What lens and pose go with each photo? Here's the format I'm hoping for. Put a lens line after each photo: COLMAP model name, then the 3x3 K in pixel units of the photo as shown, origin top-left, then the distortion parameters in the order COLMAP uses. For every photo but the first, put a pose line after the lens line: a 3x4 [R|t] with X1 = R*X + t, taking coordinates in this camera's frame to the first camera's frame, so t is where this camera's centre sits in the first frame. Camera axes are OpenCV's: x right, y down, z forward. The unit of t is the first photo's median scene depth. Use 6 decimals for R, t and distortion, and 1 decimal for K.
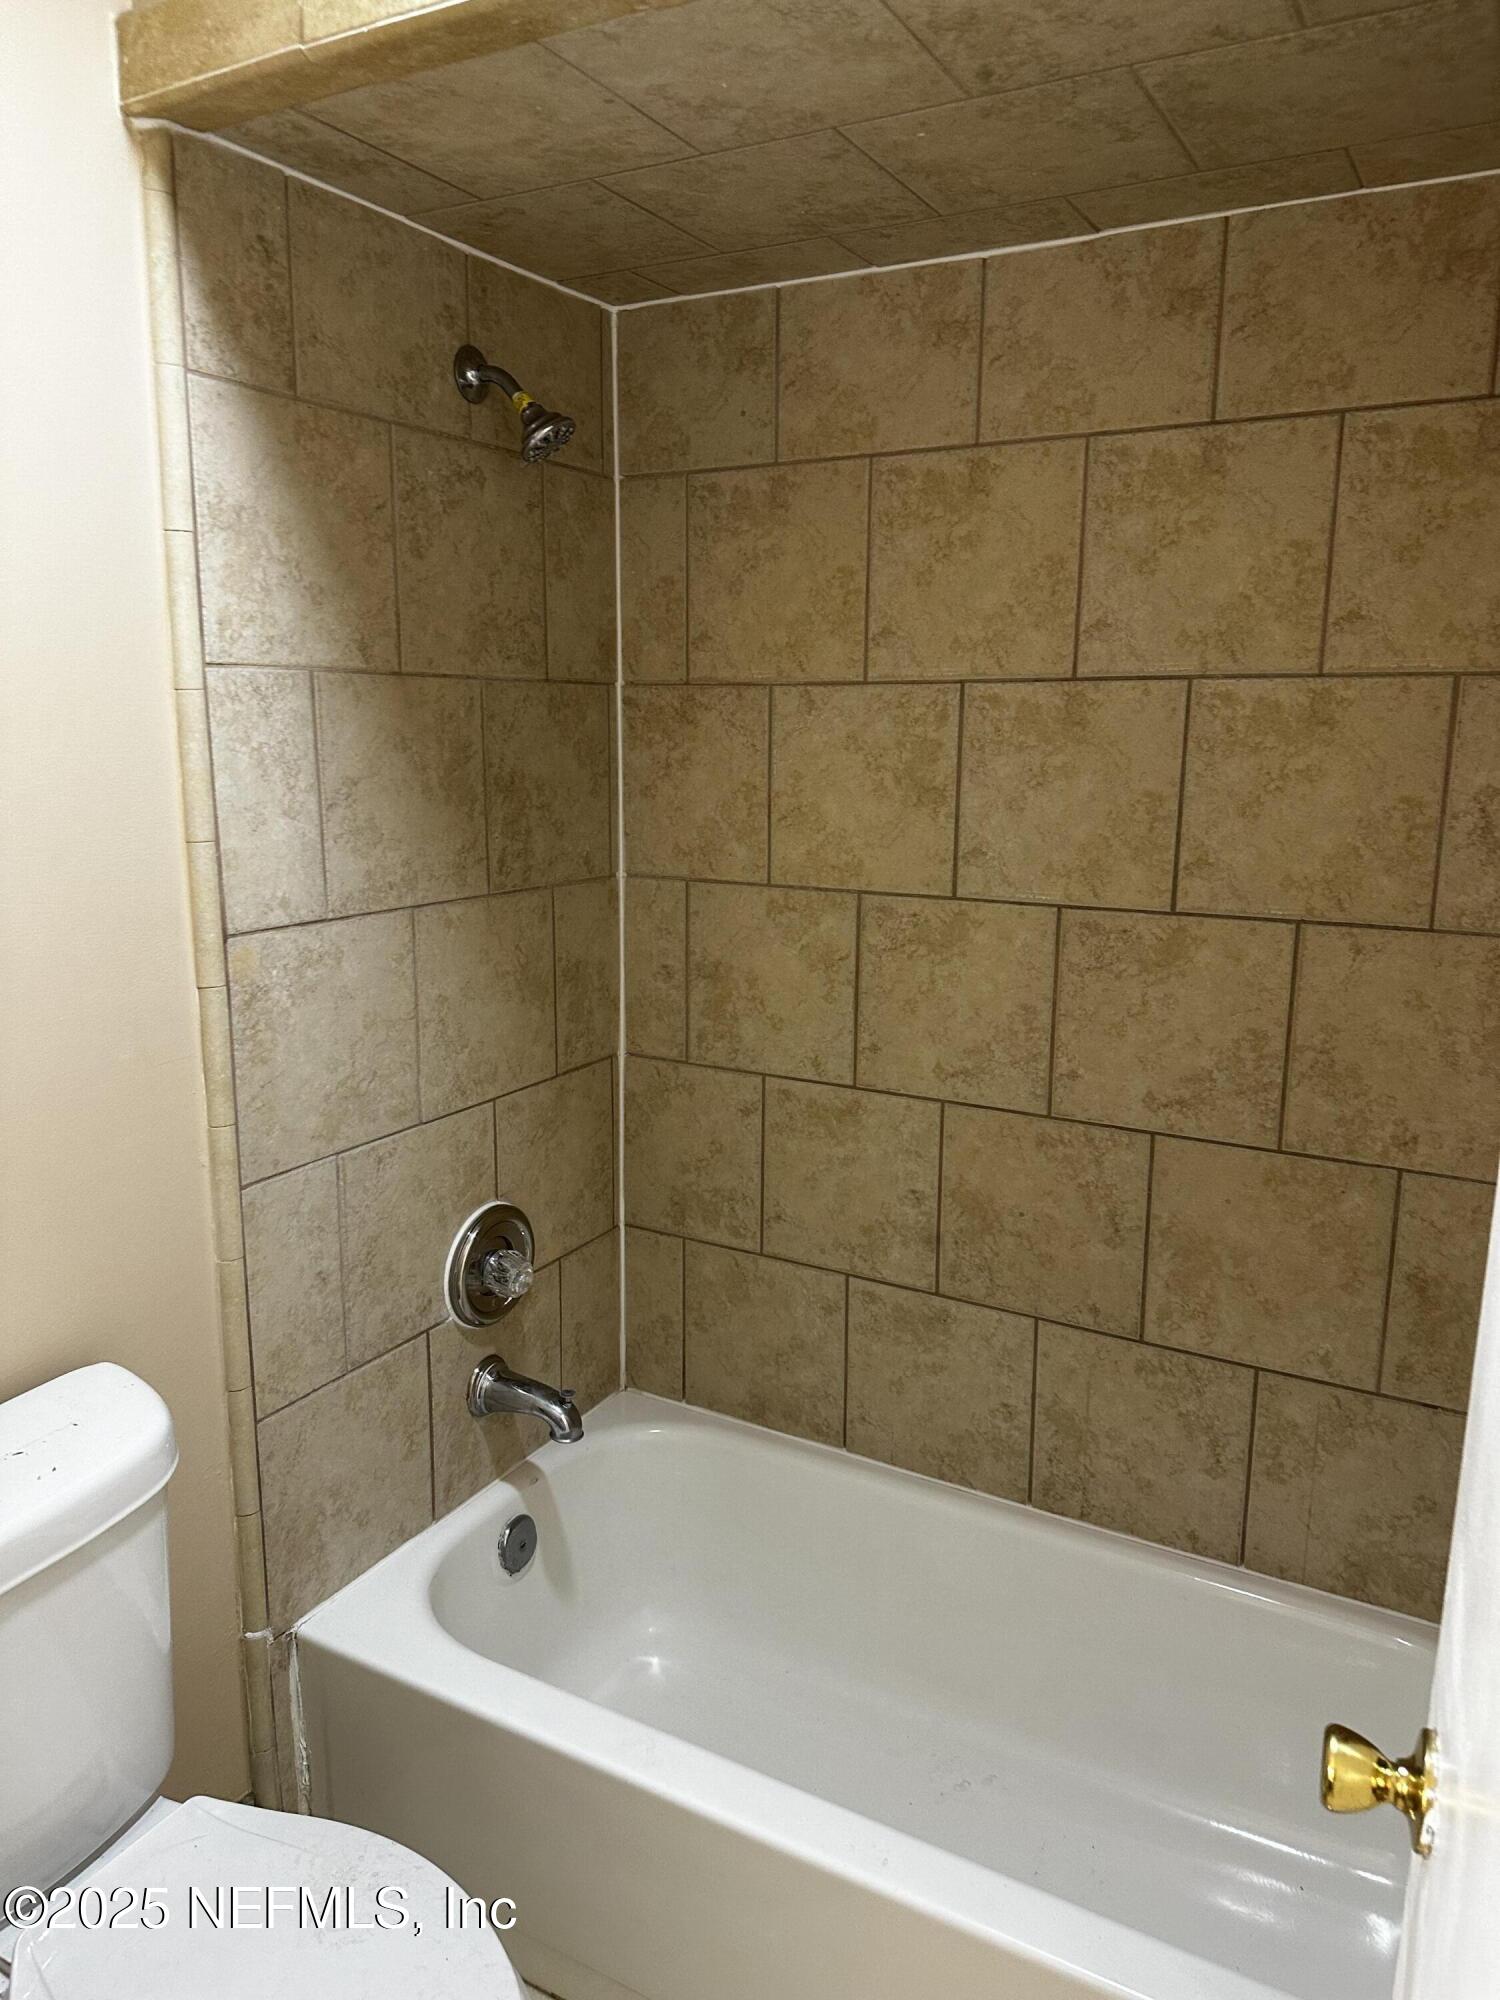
lens RADIAL K [[1399.7, 0, 750.0], [0, 1399.7, 1000.0], [0, 0, 1]] dist [0.140467, -0.166826]
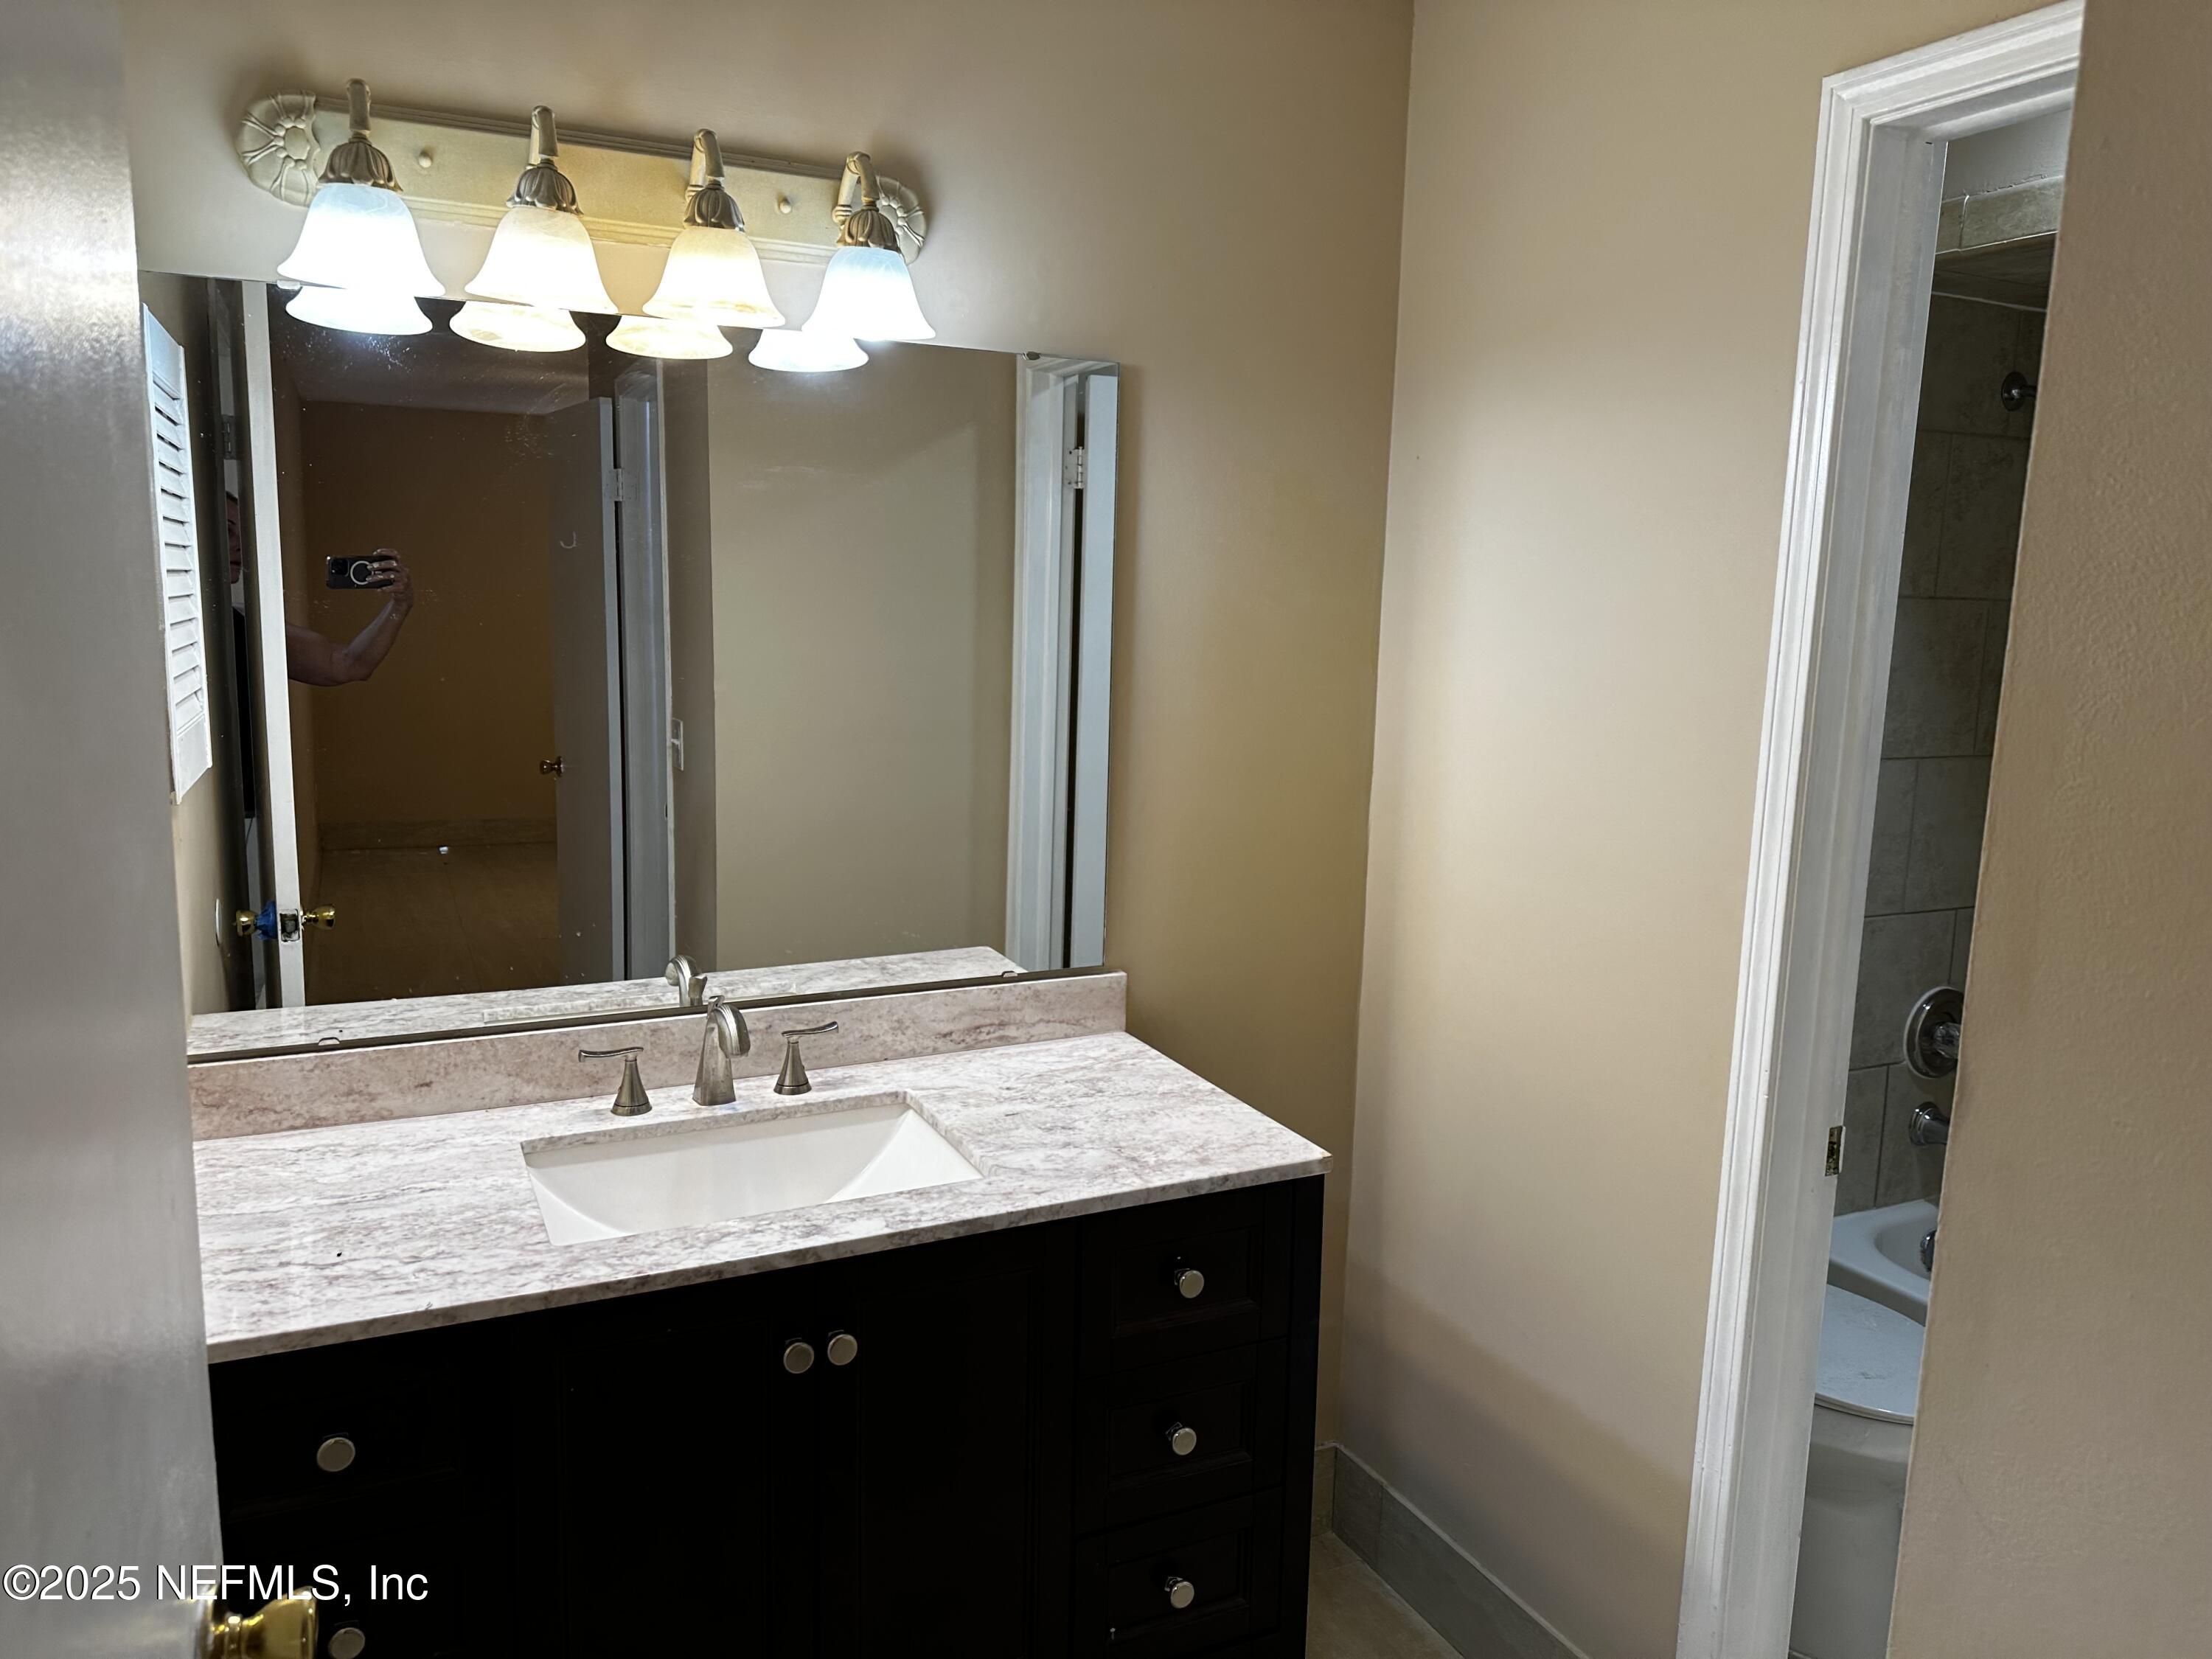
lens RADIAL K [[1567.1, 0, 1106.0], [0, 1567.1, 829.5], [0, 0, 1]] dist [0.005577, 0.003960]
pose [[0.820636, 0.094803, -0.563532, -0.012538], [-0.127286, 0.991693, -0.018527, 0.134133], [0.557095, 0.086934, 0.825886, -0.729685]]
